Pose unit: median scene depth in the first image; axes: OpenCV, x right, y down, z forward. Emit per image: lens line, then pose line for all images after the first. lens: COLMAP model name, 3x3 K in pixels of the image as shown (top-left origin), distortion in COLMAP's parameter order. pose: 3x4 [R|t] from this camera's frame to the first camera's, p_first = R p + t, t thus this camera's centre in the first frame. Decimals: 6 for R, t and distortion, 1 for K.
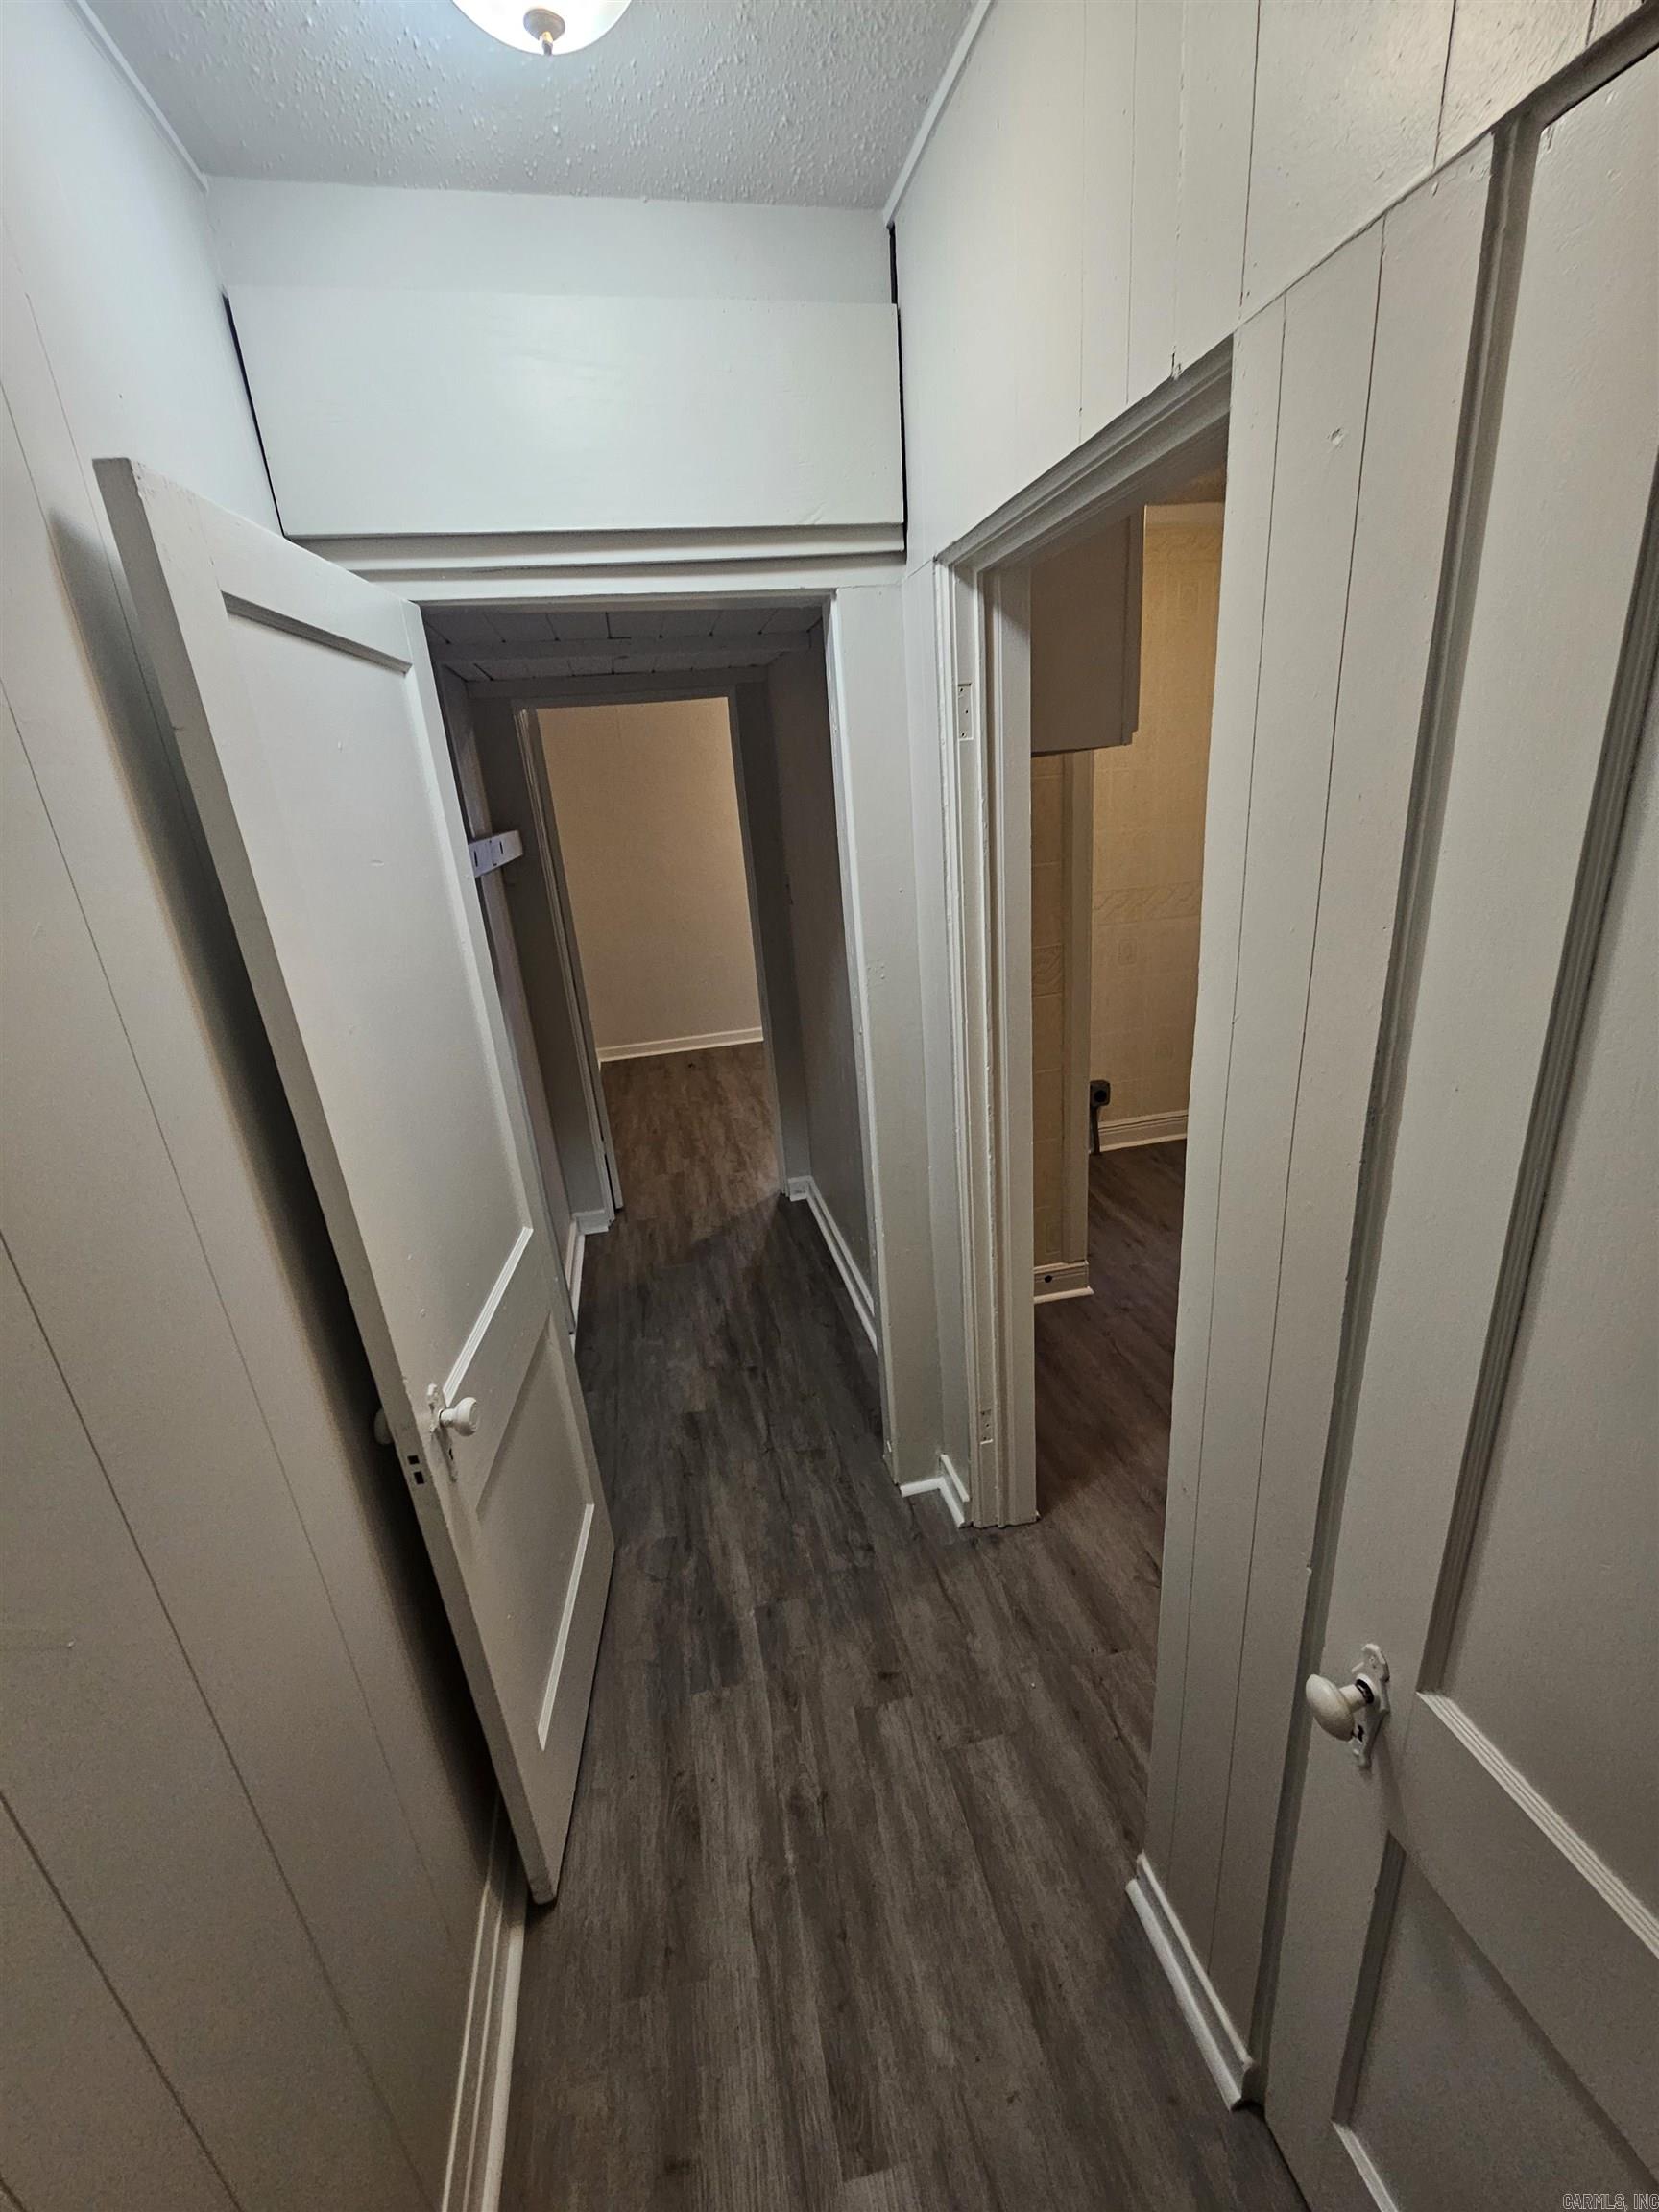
lens RADIAL K [[906.0, 0, 837.6], [0, 906.0, 1106.5], [0, 0, 1]] dist [-0.000908, 0.000867]
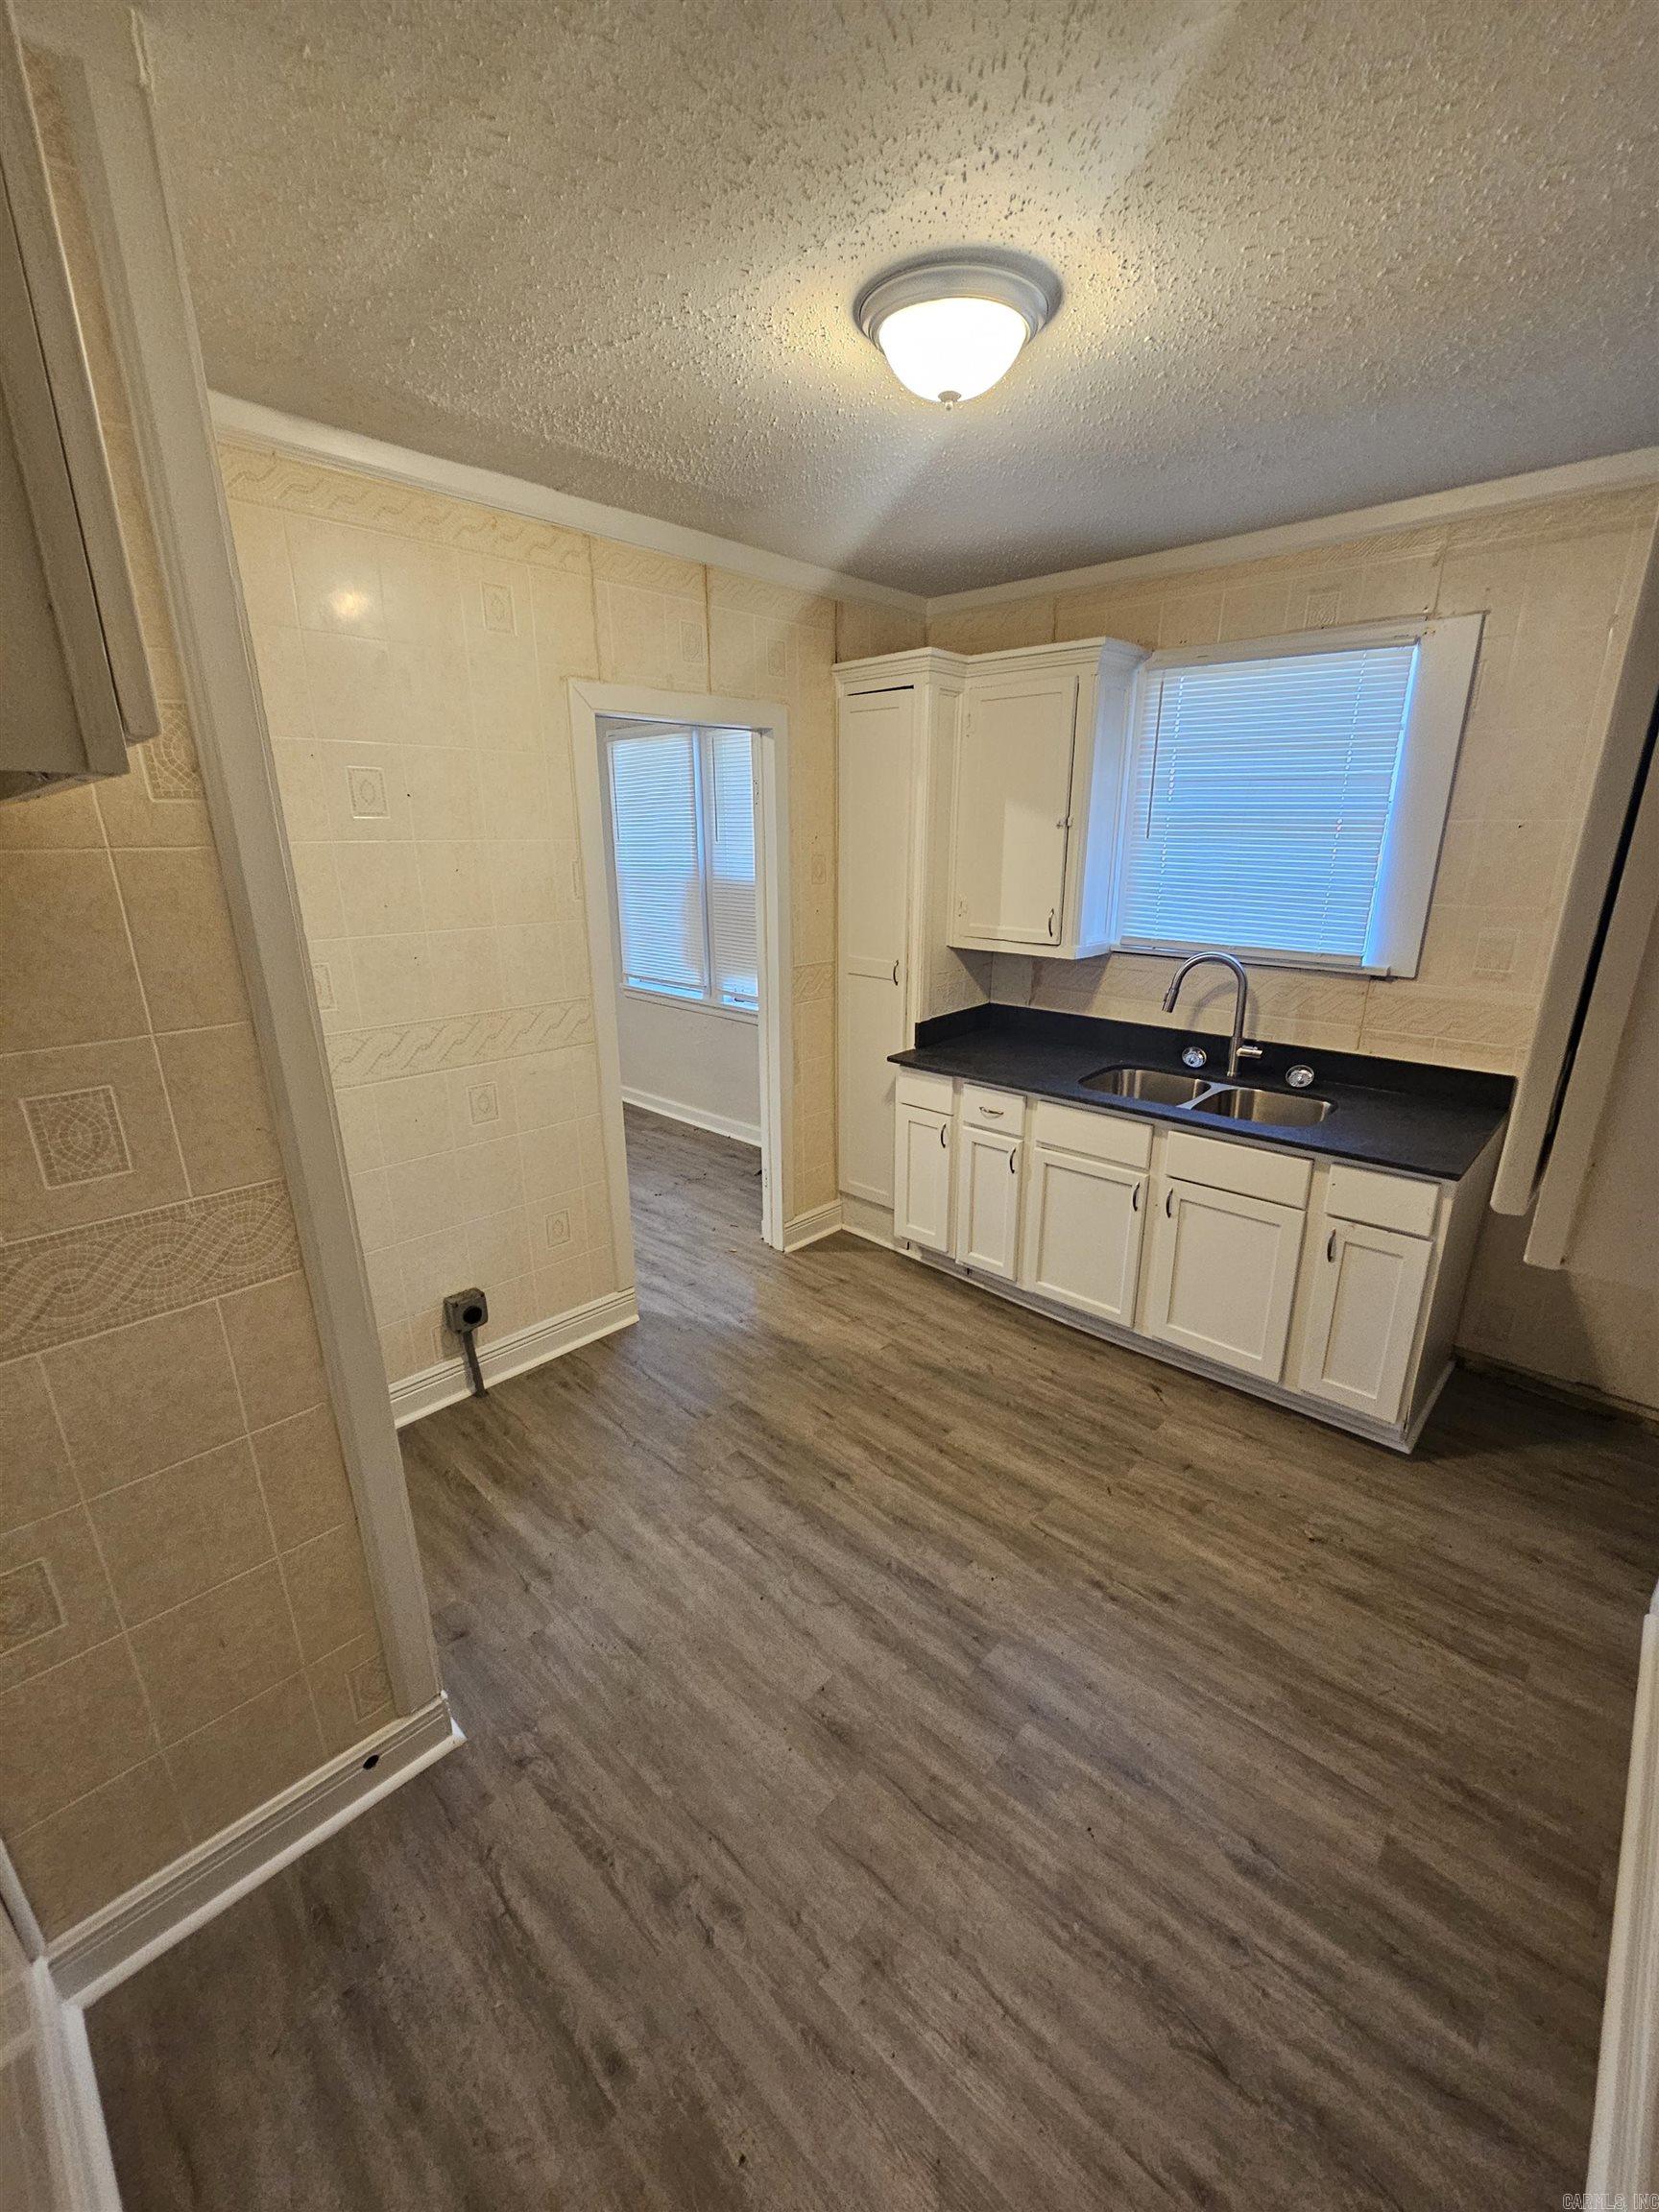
lens RADIAL K [[906.0, 0, 837.6], [0, 906.0, 1106.5], [0, 0, 1]] dist [-0.000908, 0.000867]
pose [[0.820081, -0.096852, 0.563993, 0.170270], [0.135974, 0.990327, -0.027650, -0.126568], [-0.555859, 0.099363, 0.825317, 0.317259]]
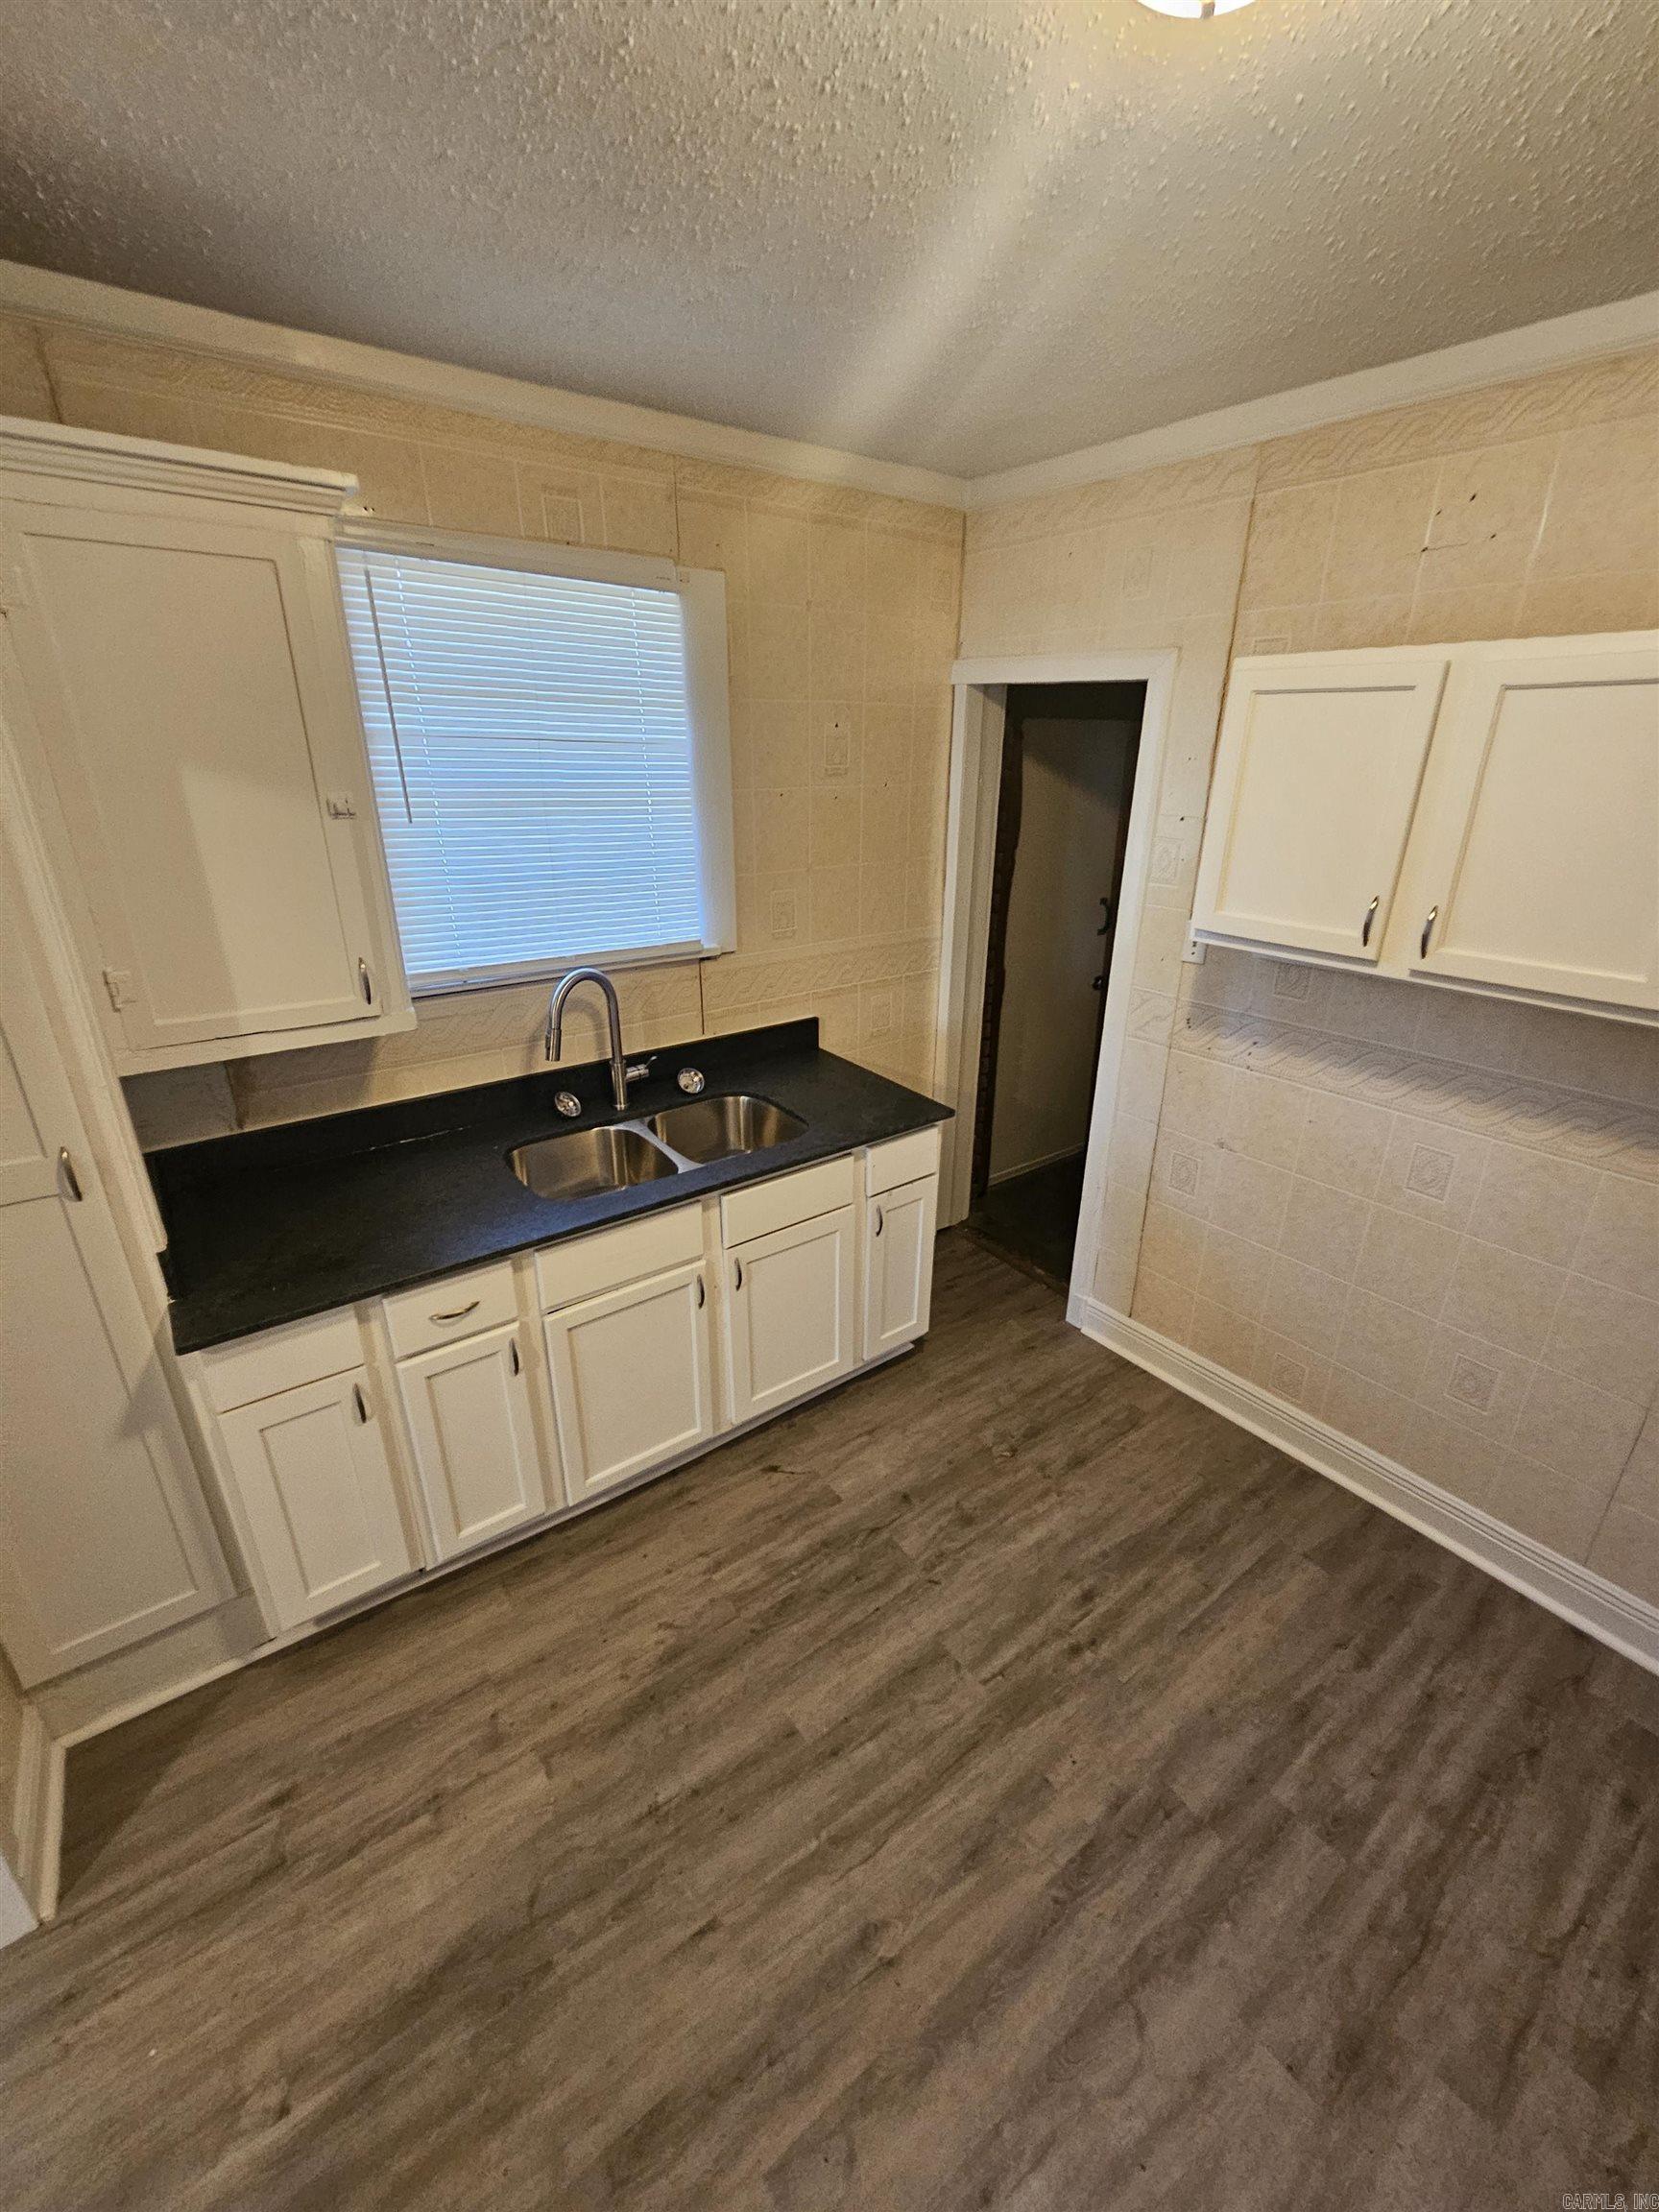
lens RADIAL K [[906.0, 0, 837.6], [0, 906.0, 1106.5], [0, 0, 1]] dist [-0.000908, 0.000867]
pose [[-0.412240, -0.269795, 0.870212, 0.298409], [0.327445, 0.847452, 0.417857, -0.409043], [-0.850199, 0.457204, -0.261011, 0.943820]]
